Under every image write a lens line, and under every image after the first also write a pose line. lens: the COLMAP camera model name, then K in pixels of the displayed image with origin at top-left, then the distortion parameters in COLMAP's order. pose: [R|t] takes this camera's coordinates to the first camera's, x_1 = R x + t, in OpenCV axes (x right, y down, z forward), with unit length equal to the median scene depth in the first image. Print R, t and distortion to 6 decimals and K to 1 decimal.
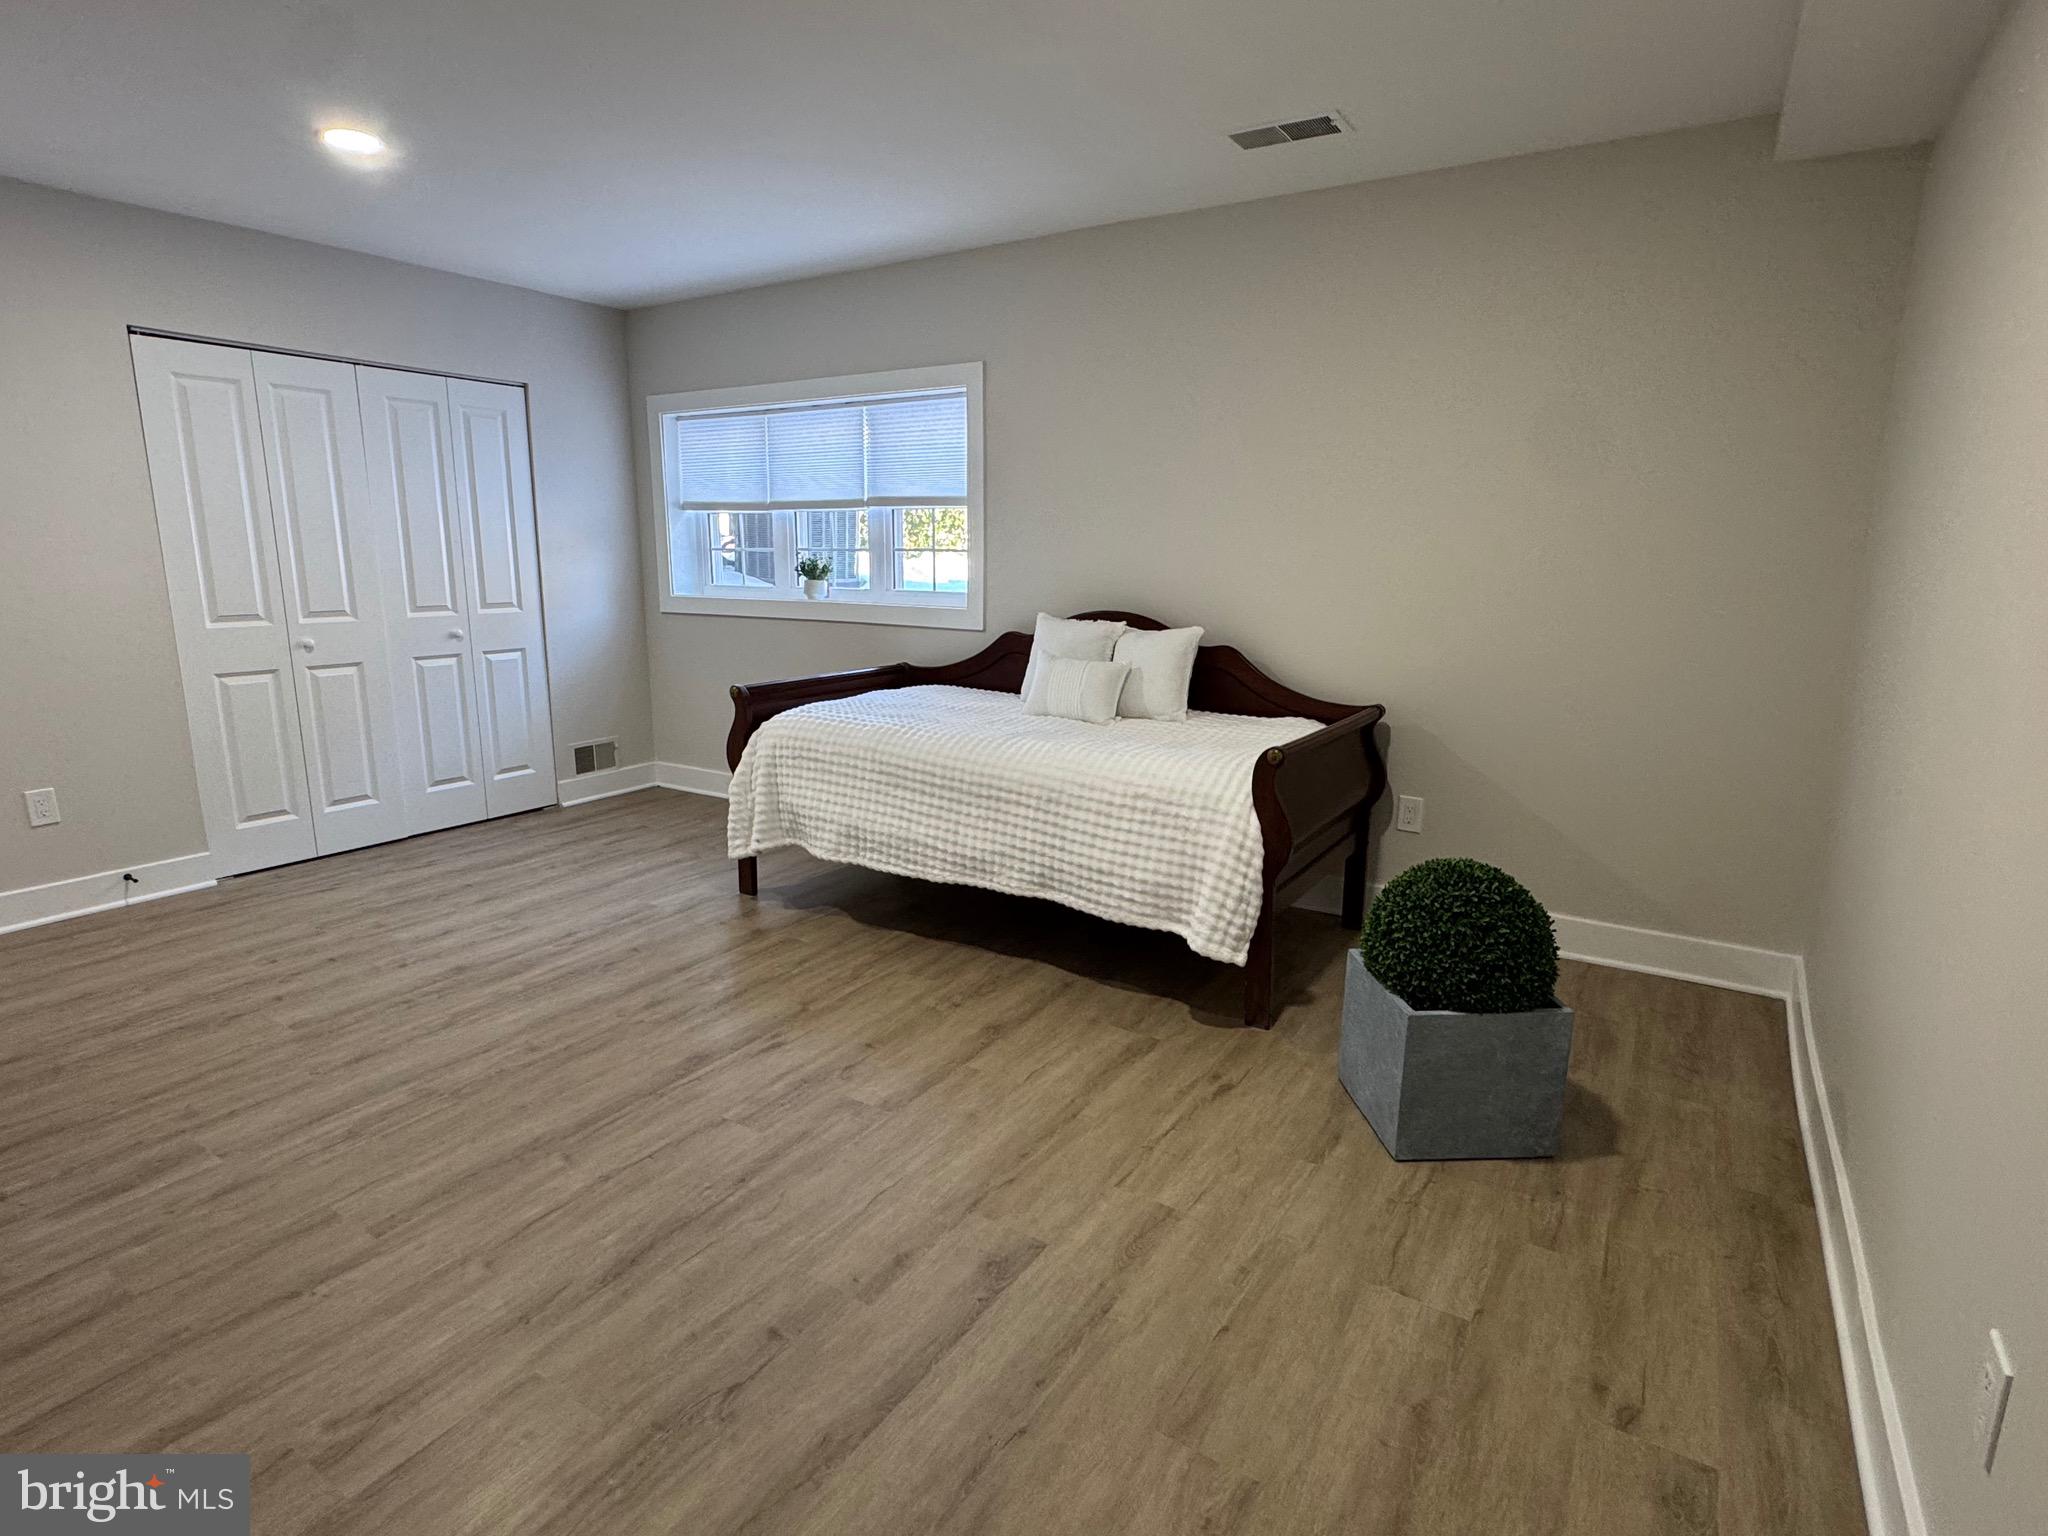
lens RADIAL K [[1075.8, 0, 1024.0], [0, 1075.8, 768.0], [0, 0, 1]] dist [0.000819, 0.000672]
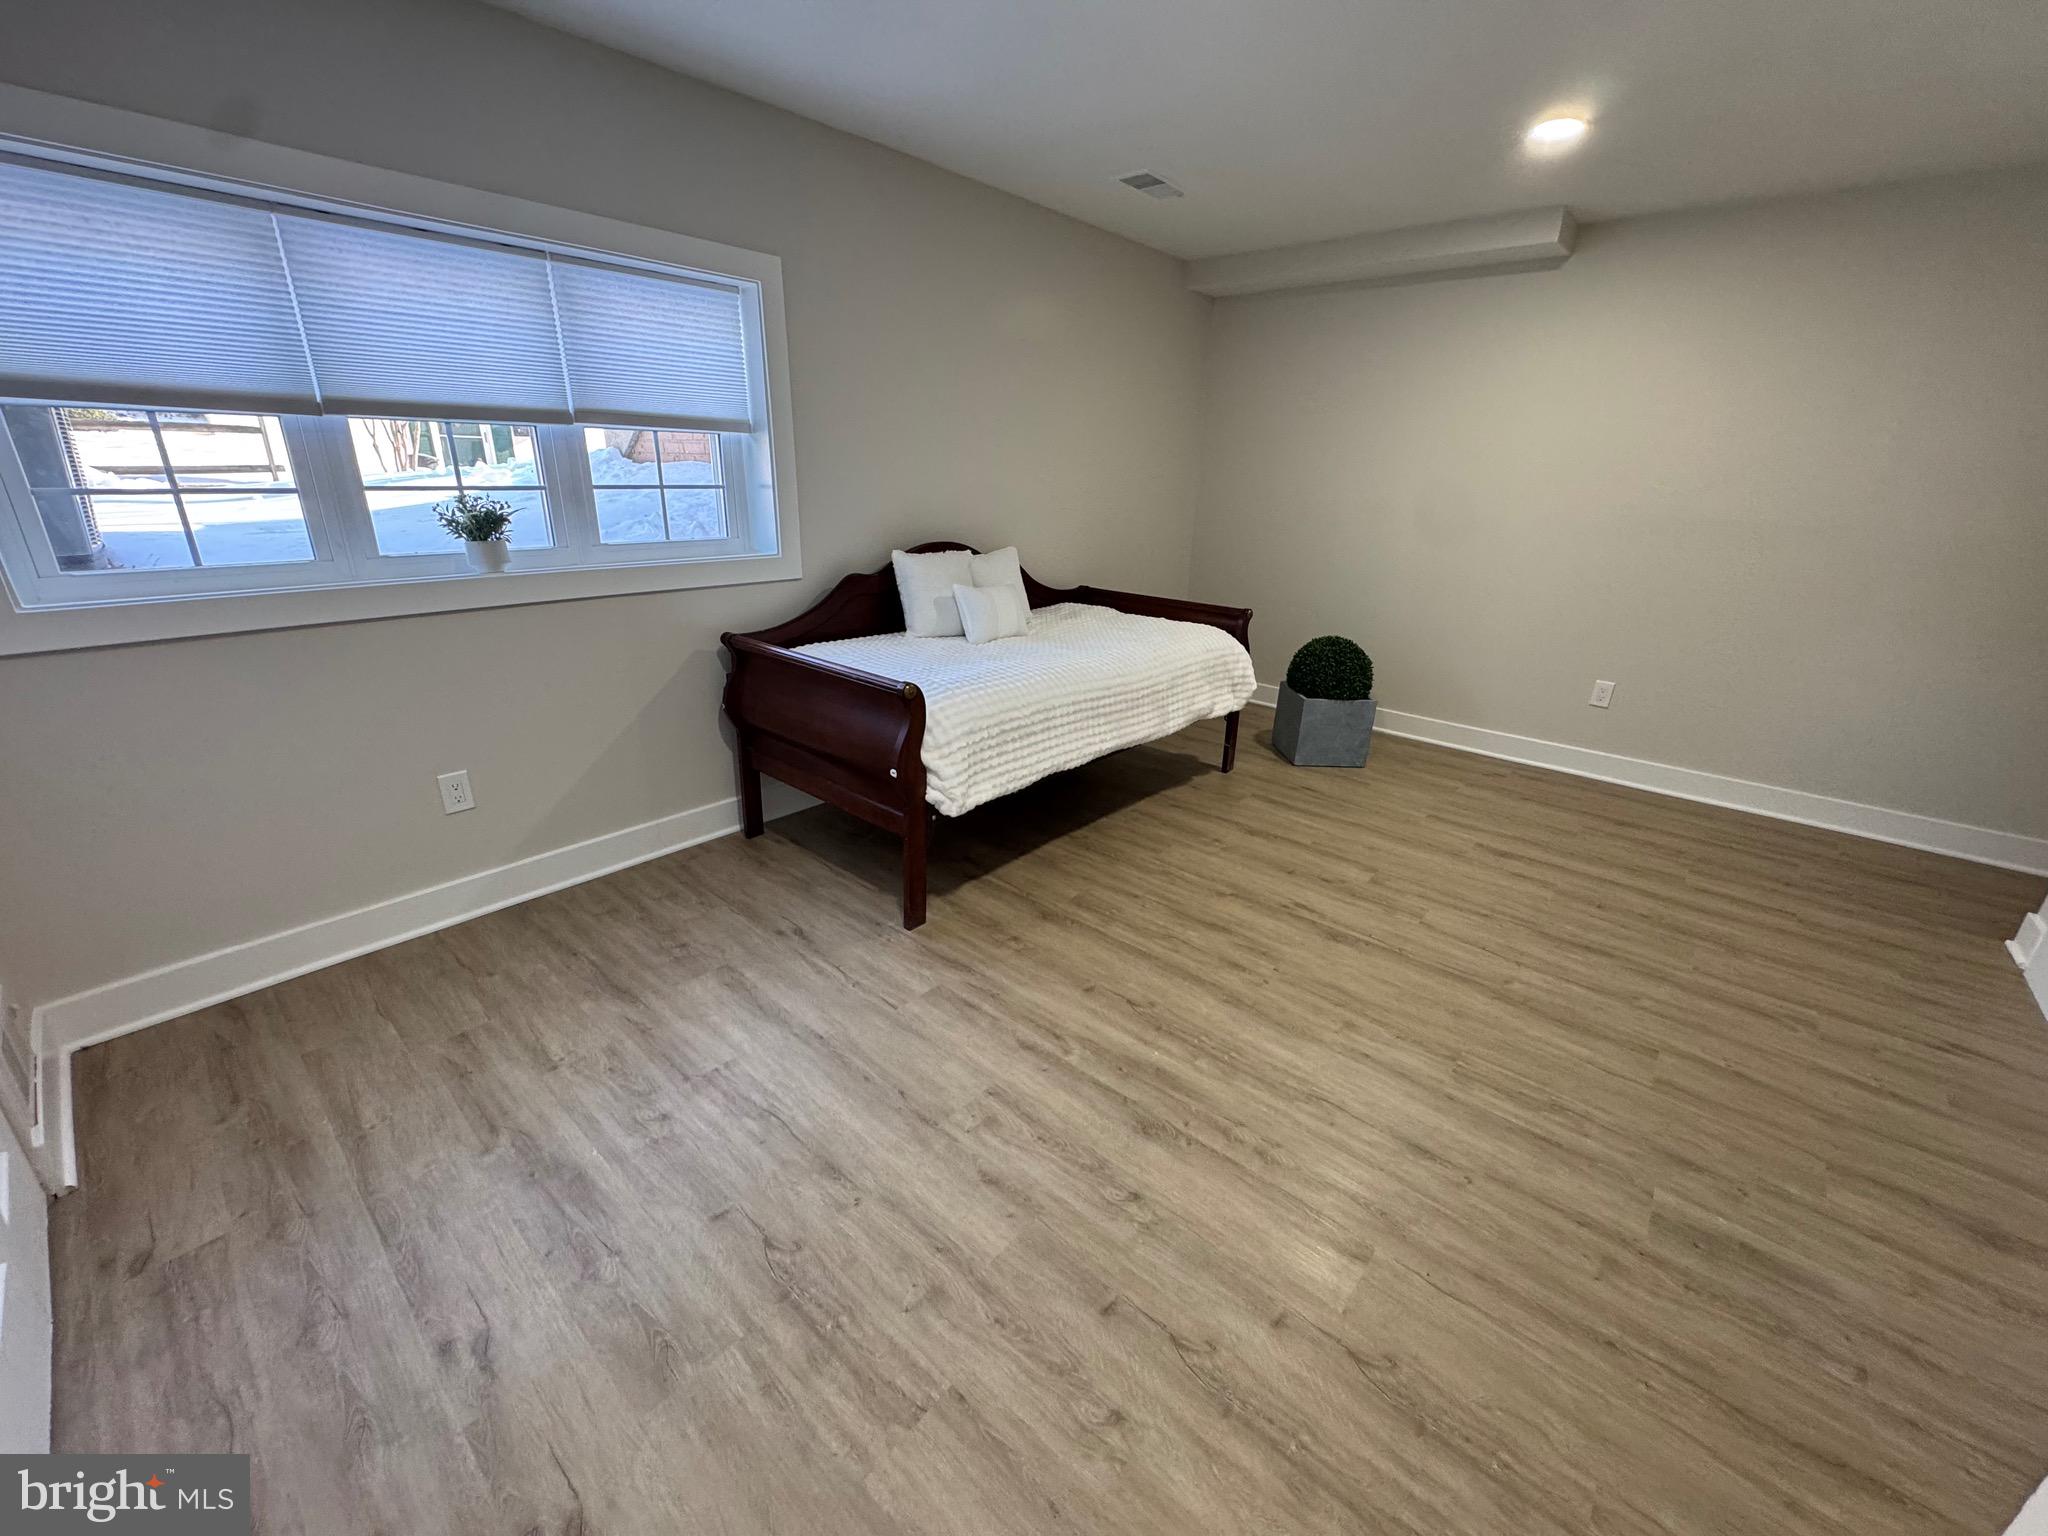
lens RADIAL K [[815.6, 0, 1024.0], [0, 815.6, 768.0], [0, 0, 1]] dist [-0.002599, 0.000285]
pose [[0.155326, -0.344379, 0.925893, -1.037518], [0.181658, 0.931242, 0.315893, -0.239640], [-0.971017, 0.119129, 0.207206, 1.020504]]
